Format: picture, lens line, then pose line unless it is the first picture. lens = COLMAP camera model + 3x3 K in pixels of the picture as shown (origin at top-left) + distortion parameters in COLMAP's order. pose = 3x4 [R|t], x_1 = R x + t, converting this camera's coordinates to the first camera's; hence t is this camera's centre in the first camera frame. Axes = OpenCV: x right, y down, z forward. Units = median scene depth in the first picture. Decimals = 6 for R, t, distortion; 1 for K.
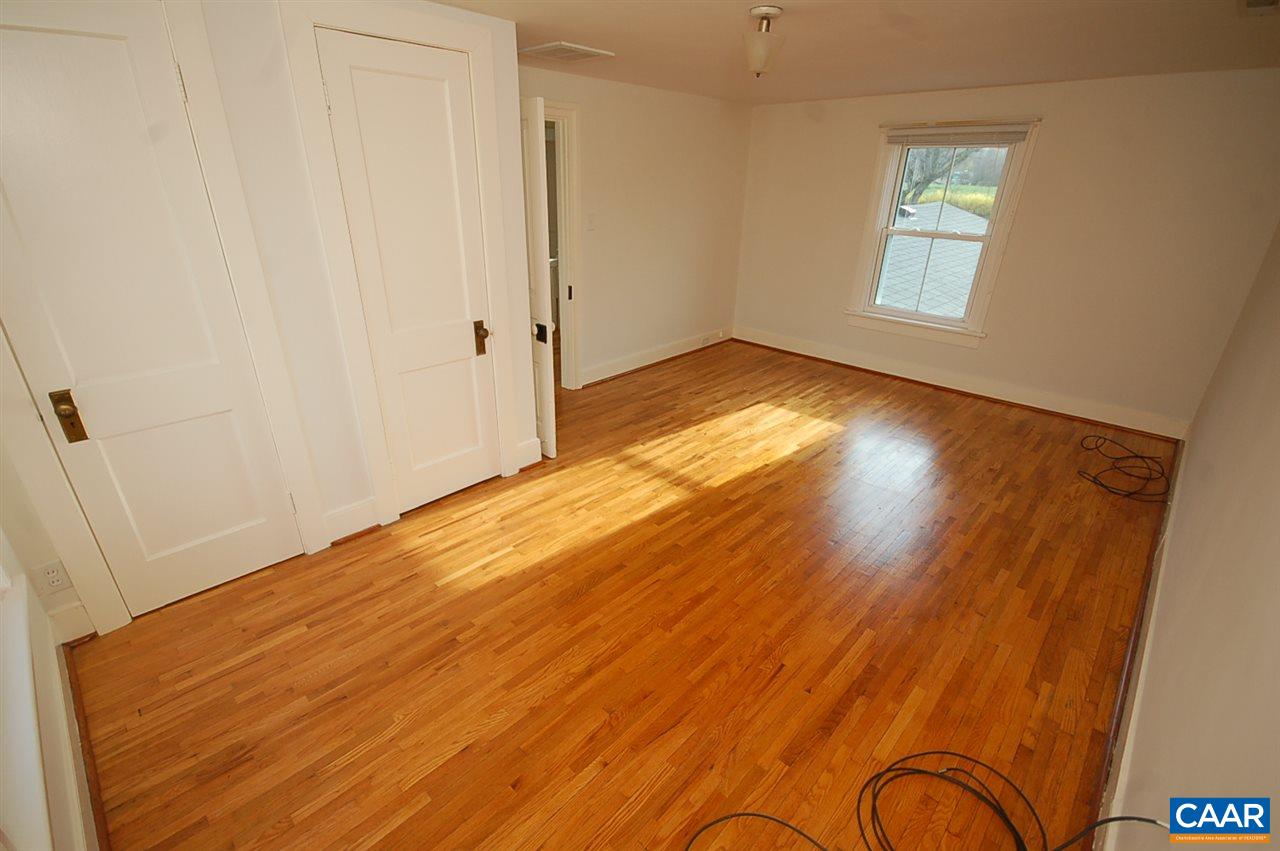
lens RADIAL K [[567.0, 0, 633.3], [0, 567.0, 422.2], [0, 0, 1]] dist [0.000044, -0.001977]
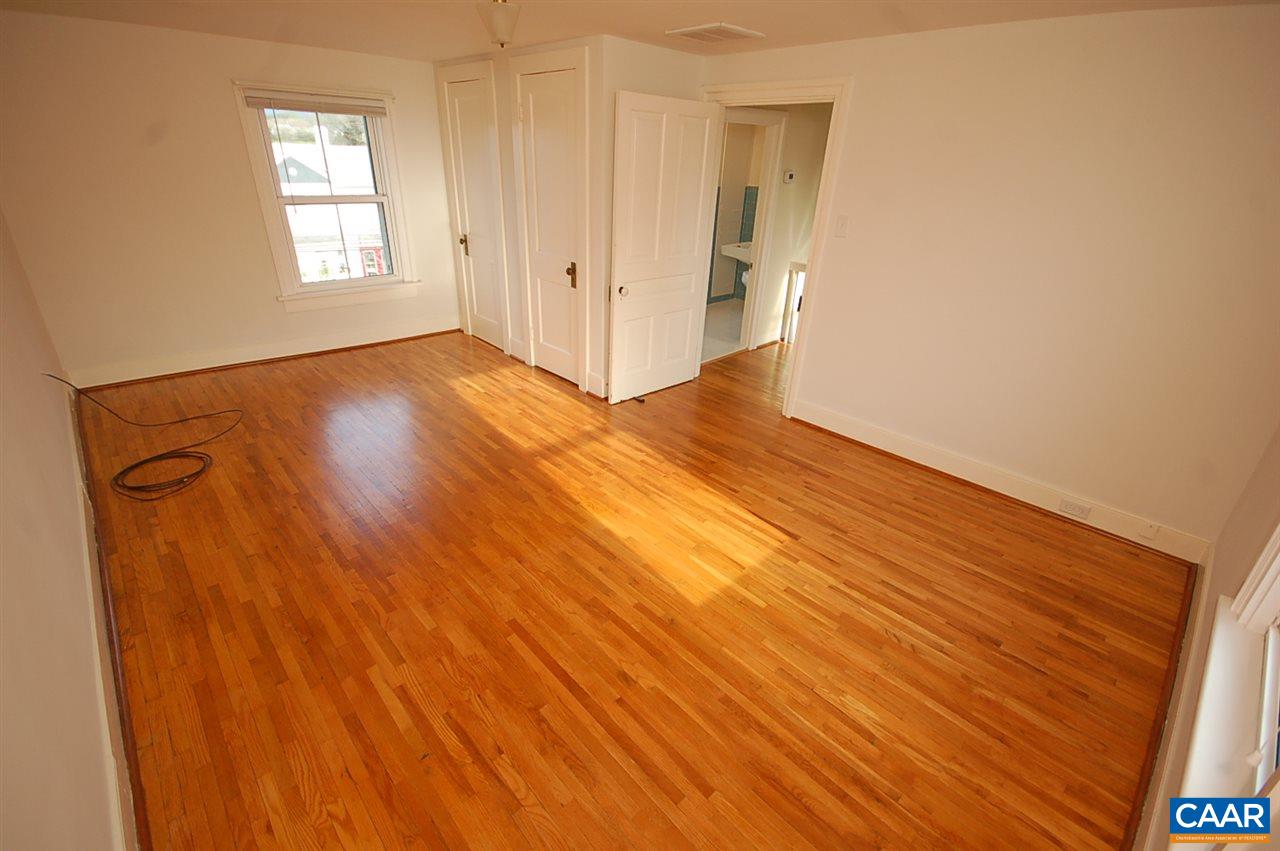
lens RADIAL K [[567.0, 0, 640.5], [0, 567.0, 427.1], [0, 0, 1]] dist [0.000044, -0.001977]
pose [[-0.045089, 0.408368, -0.911703, 1.019980], [-0.435043, 0.813520, 0.385905, -0.407365], [0.899280, 0.414030, 0.140977, 0.990902]]
